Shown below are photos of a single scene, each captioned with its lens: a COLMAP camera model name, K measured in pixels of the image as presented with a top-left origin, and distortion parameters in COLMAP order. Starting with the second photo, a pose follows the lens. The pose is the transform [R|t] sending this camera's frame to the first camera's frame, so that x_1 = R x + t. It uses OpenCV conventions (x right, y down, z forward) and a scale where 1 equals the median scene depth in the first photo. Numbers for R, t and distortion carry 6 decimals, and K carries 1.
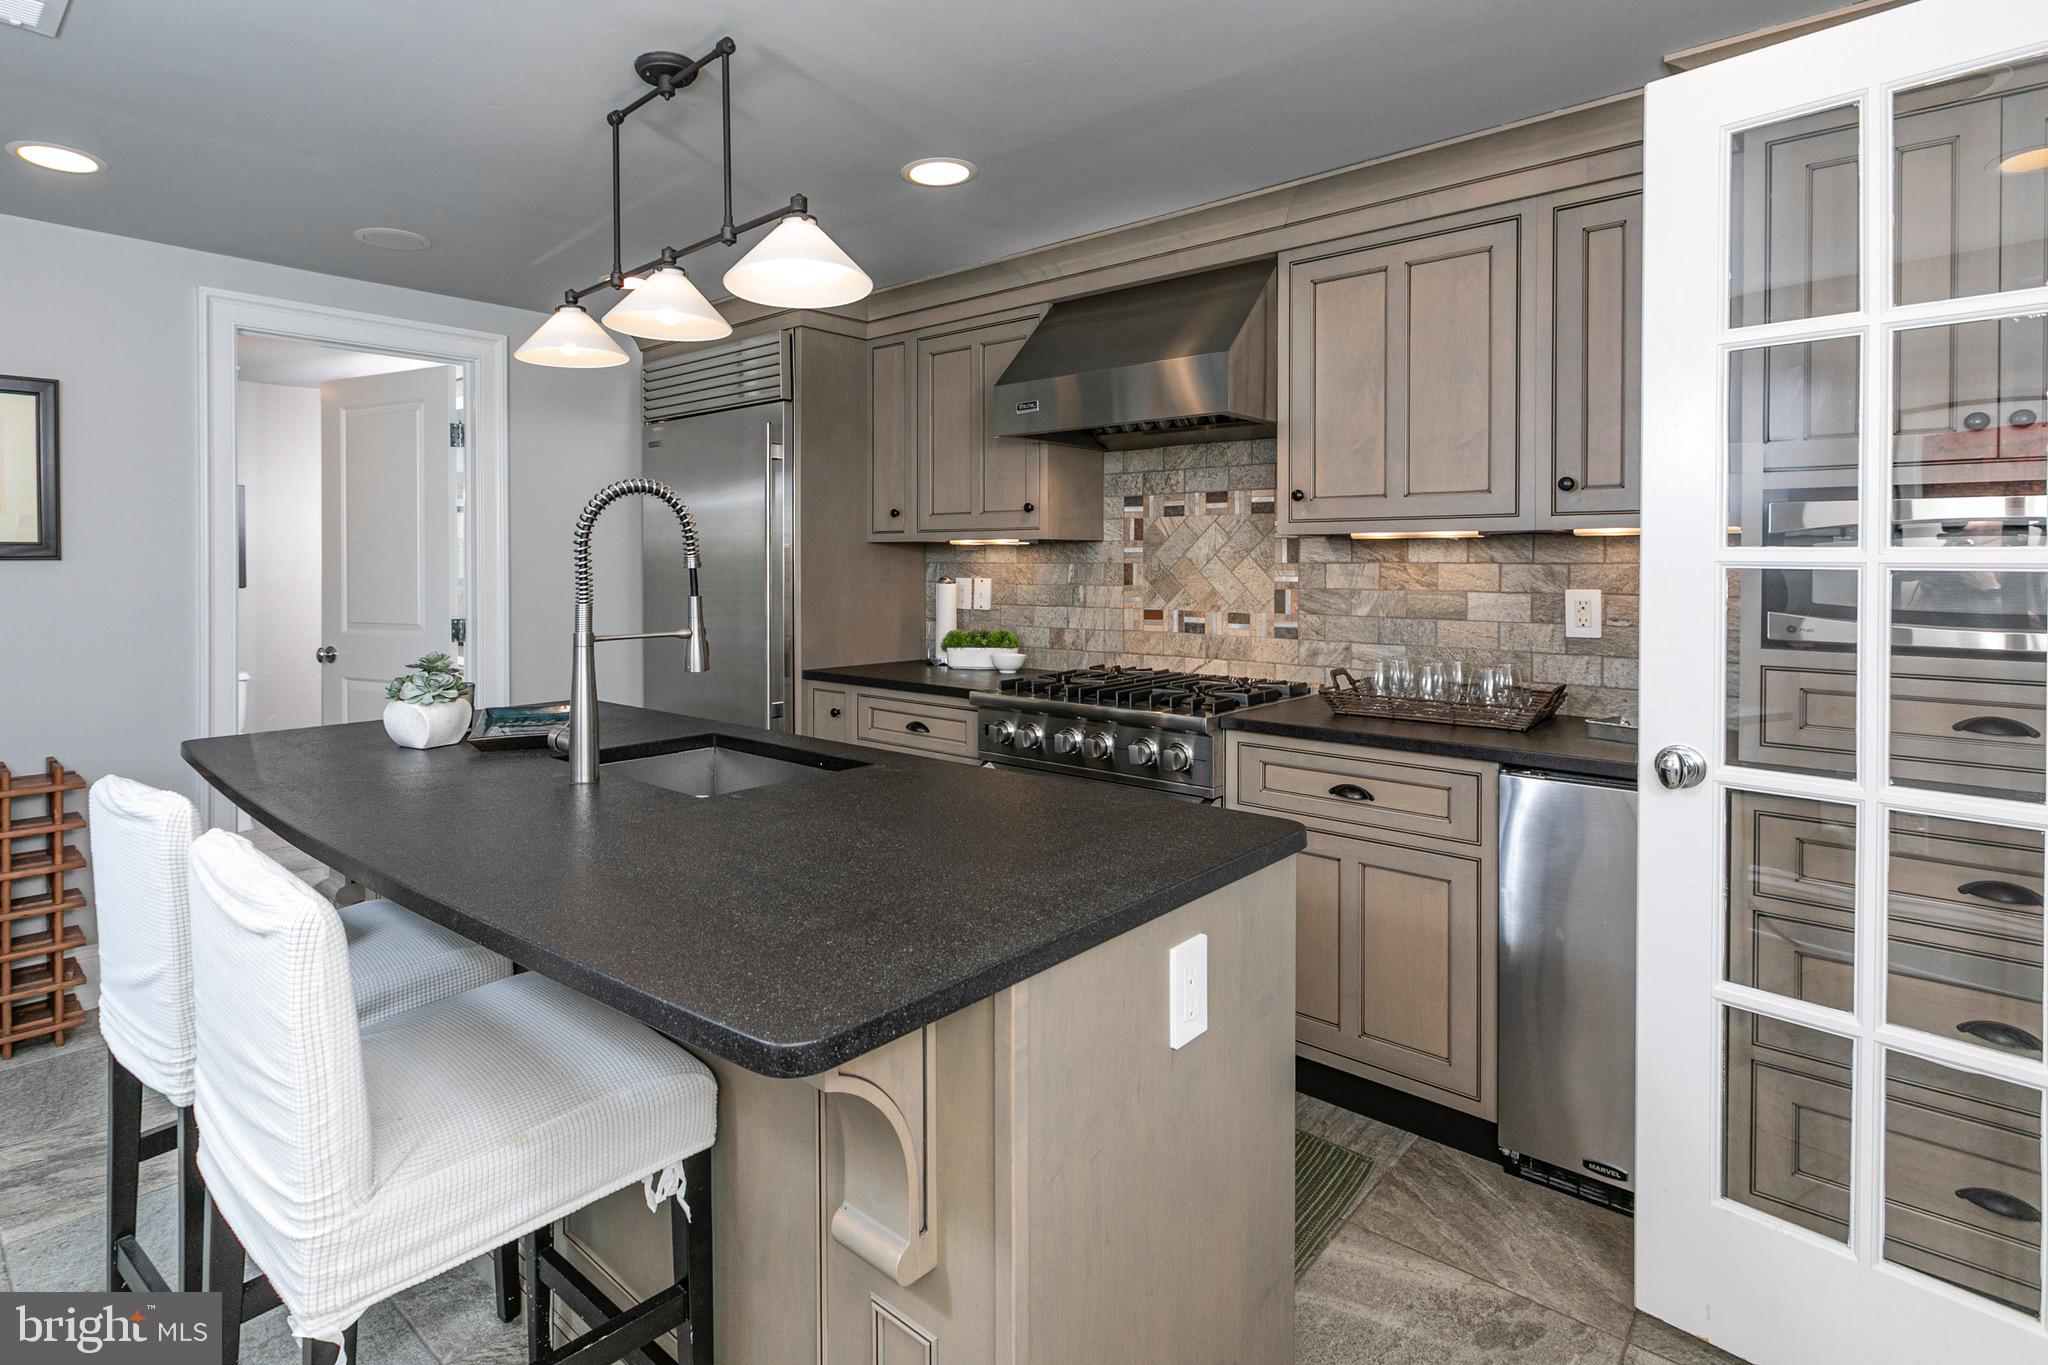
lens RADIAL K [[963.4, 0, 1022.6], [0, 963.4, 578.6], [0, 0, 1]] dist [-0.001840, -0.000153]
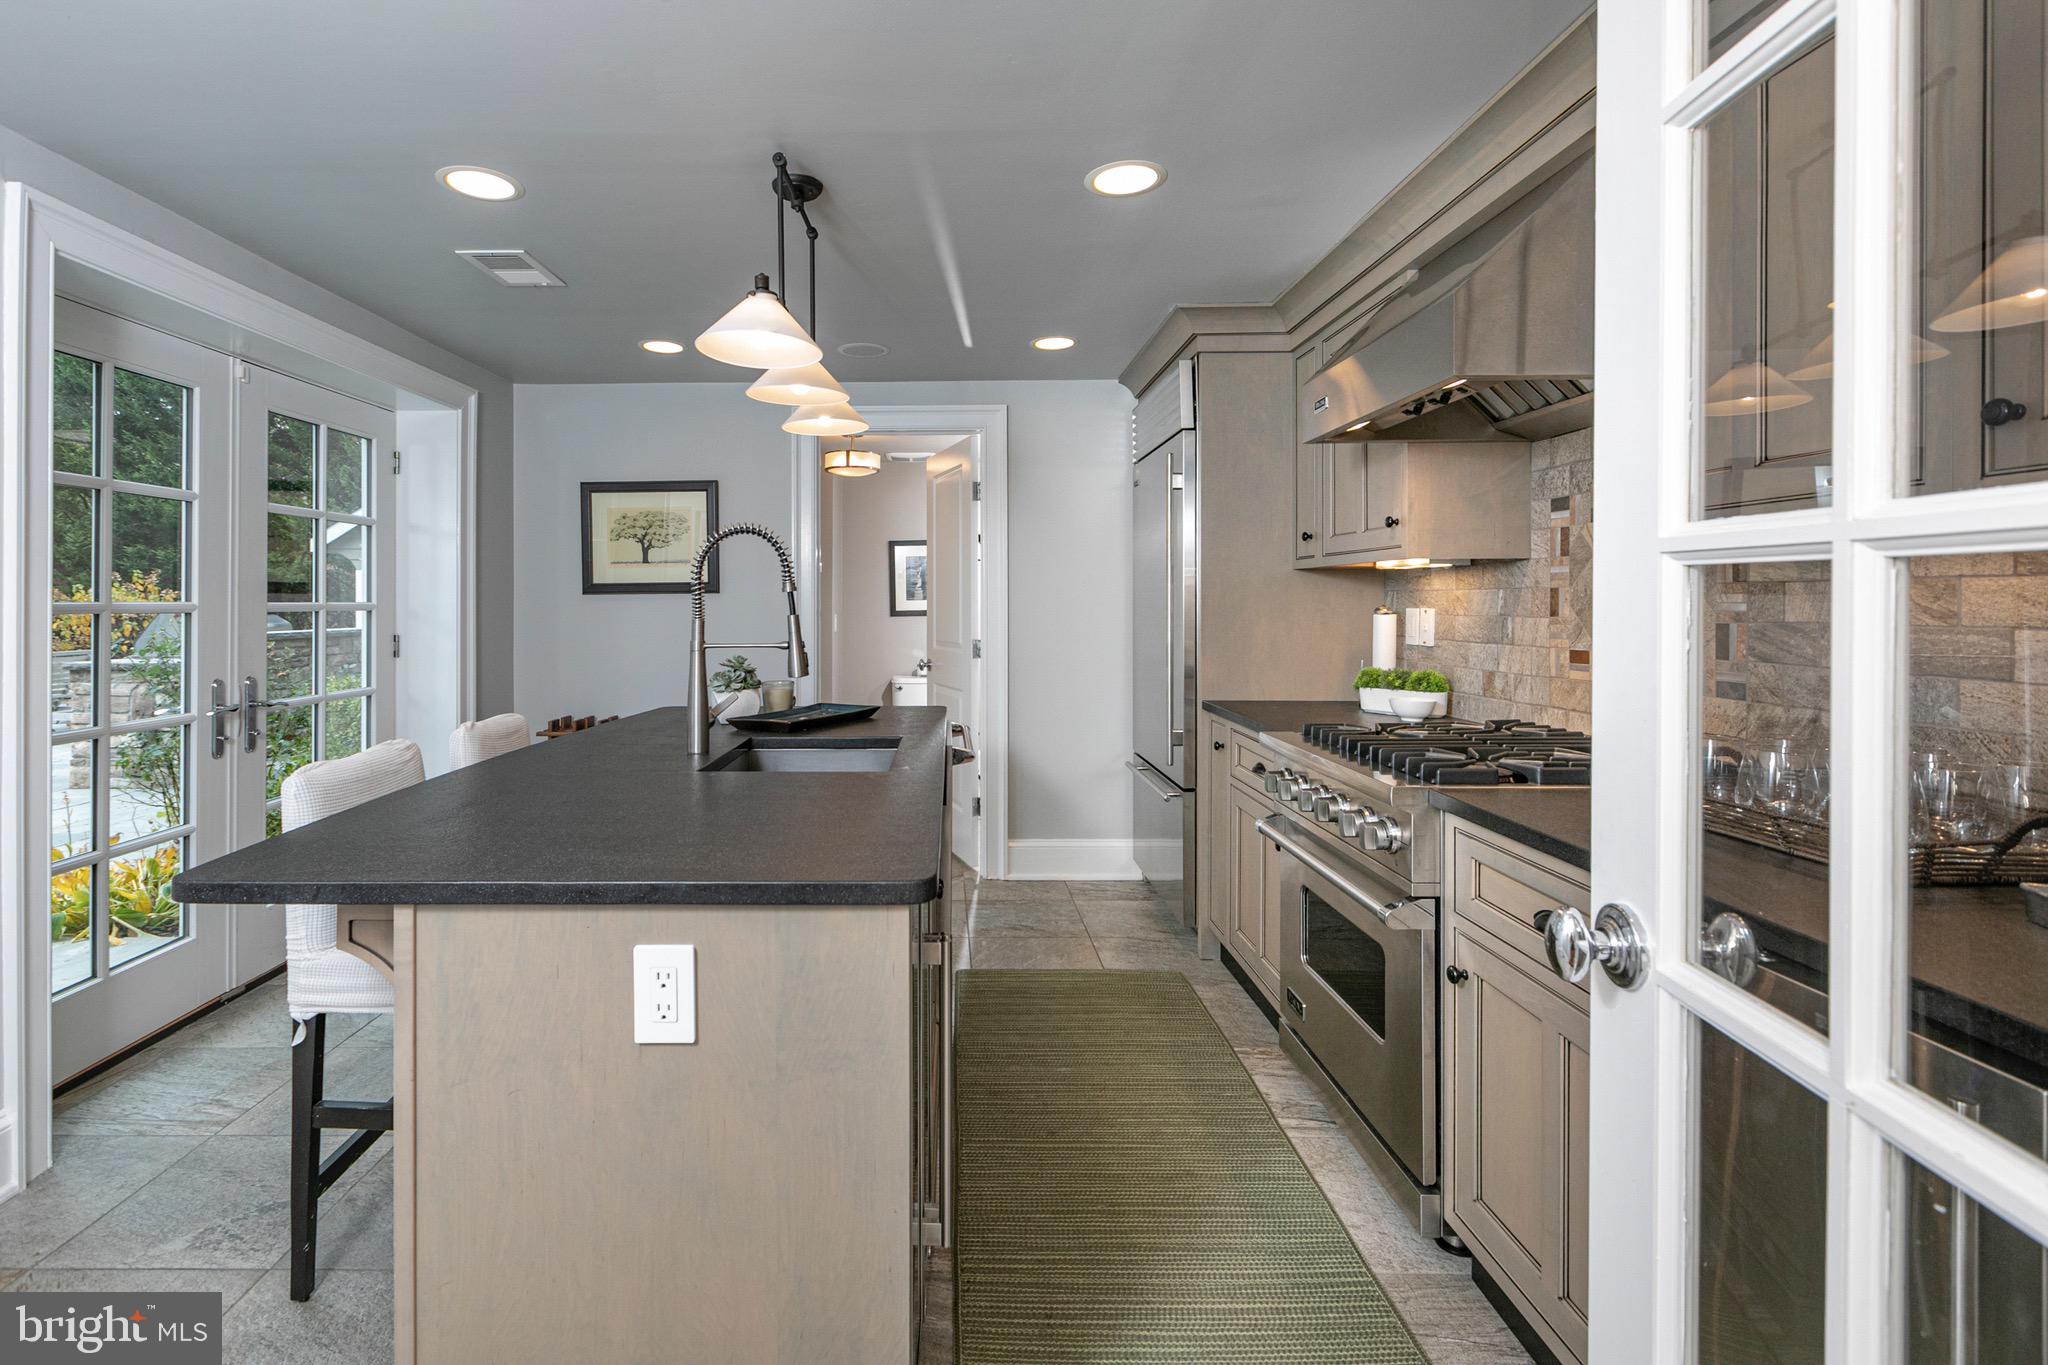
lens RADIAL K [[984.3, 0, 1028.5], [0, 984.3, 607.1], [0, 0, 1]] dist [0.016465, 0.000078]
pose [[0.695233, 0.000444, -0.718784, 0.379903], [-0.006880, 0.999958, -0.006036, 0.006823], [0.718752, 0.009141, 0.695207, 0.172419]]
